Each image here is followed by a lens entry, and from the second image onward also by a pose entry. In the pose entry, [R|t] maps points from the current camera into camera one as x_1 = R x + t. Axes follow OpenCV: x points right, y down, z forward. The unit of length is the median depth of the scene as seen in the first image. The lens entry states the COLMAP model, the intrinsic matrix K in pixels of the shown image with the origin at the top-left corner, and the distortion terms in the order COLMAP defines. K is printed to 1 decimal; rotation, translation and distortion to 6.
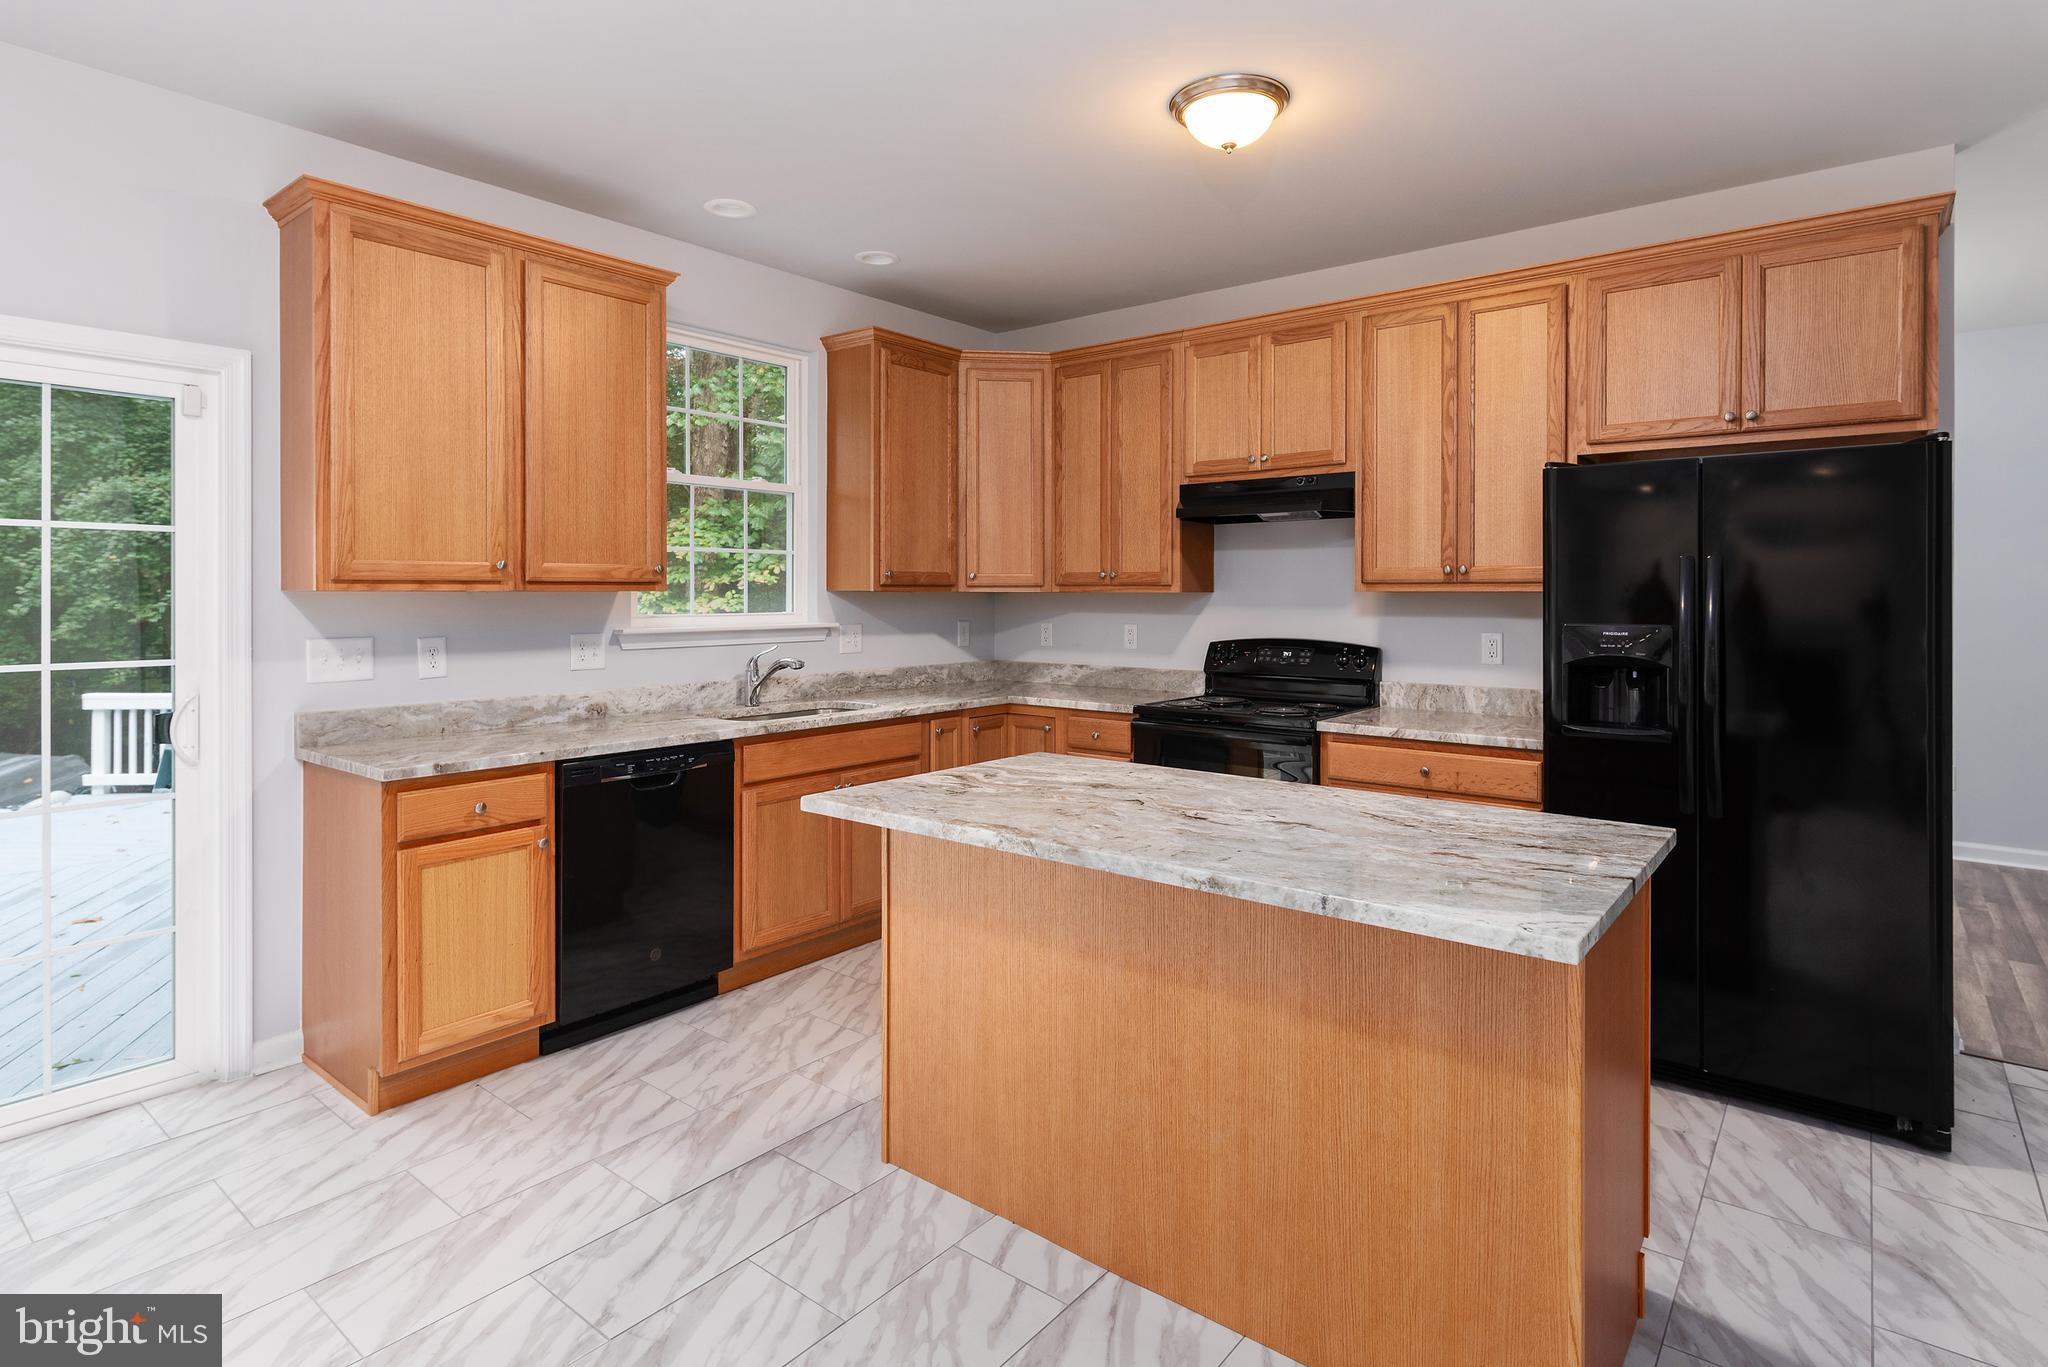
lens RADIAL K [[1064.4, 0, 1039.4], [0, 1064.4, 591.4], [0, 0, 1]] dist [0.005008, 0.000167]
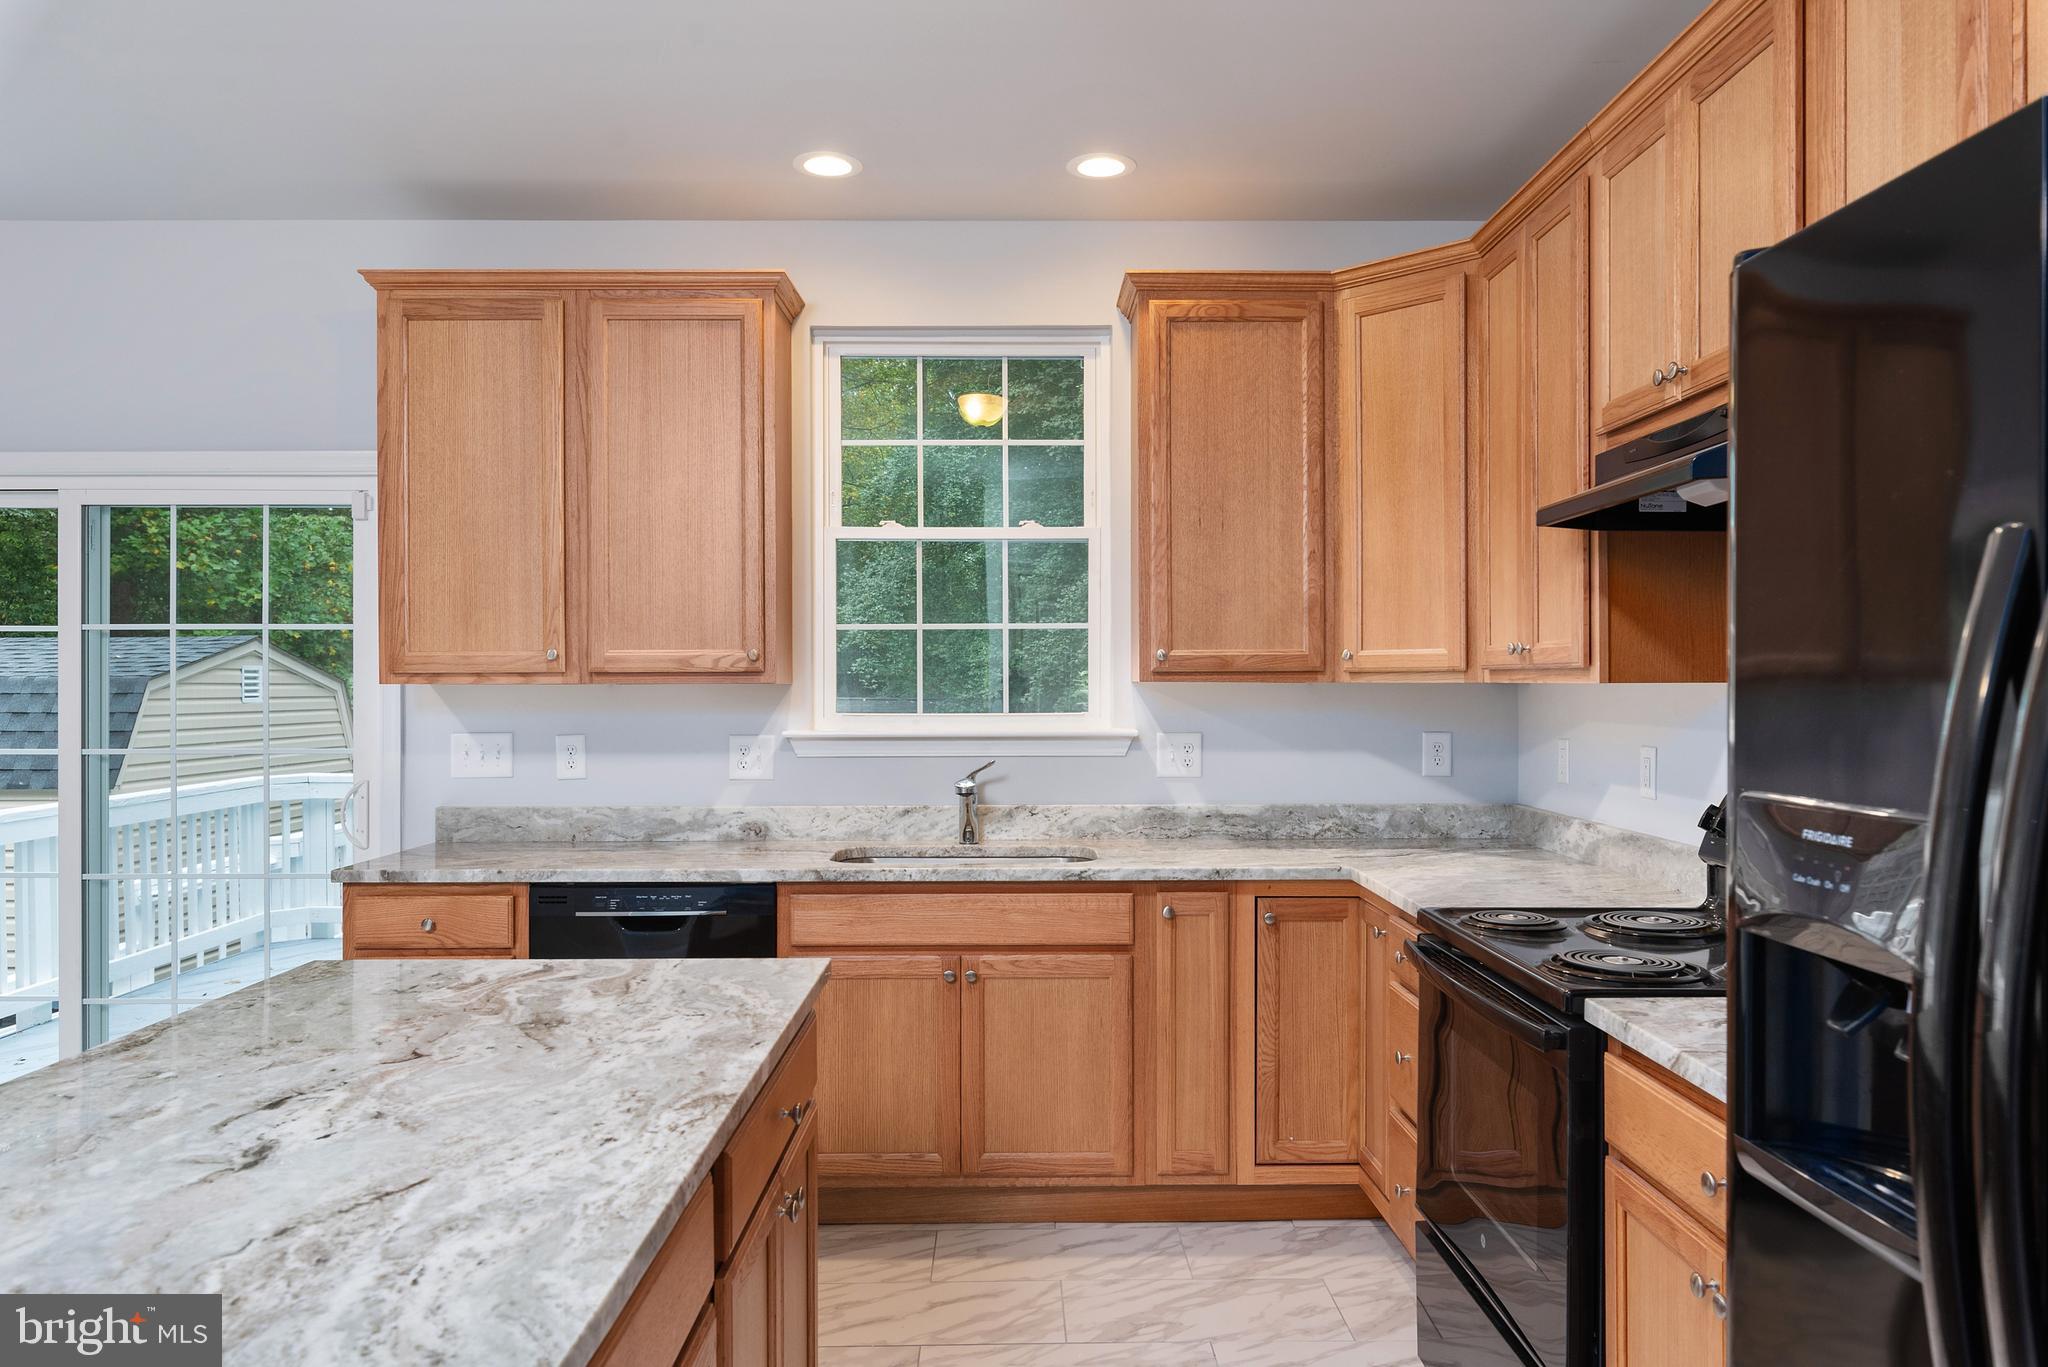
lens RADIAL K [[1345.5, 0, 1028.7], [0, 1345.5, 687.8], [0, 0, 1]] dist [-0.007351, -0.000429]
pose [[0.631902, -0.001820, -0.775046, 0.539069], [0.003002, 0.999995, 0.000099, 0.003528], [0.775042, -0.002389, 0.631905, 0.541044]]
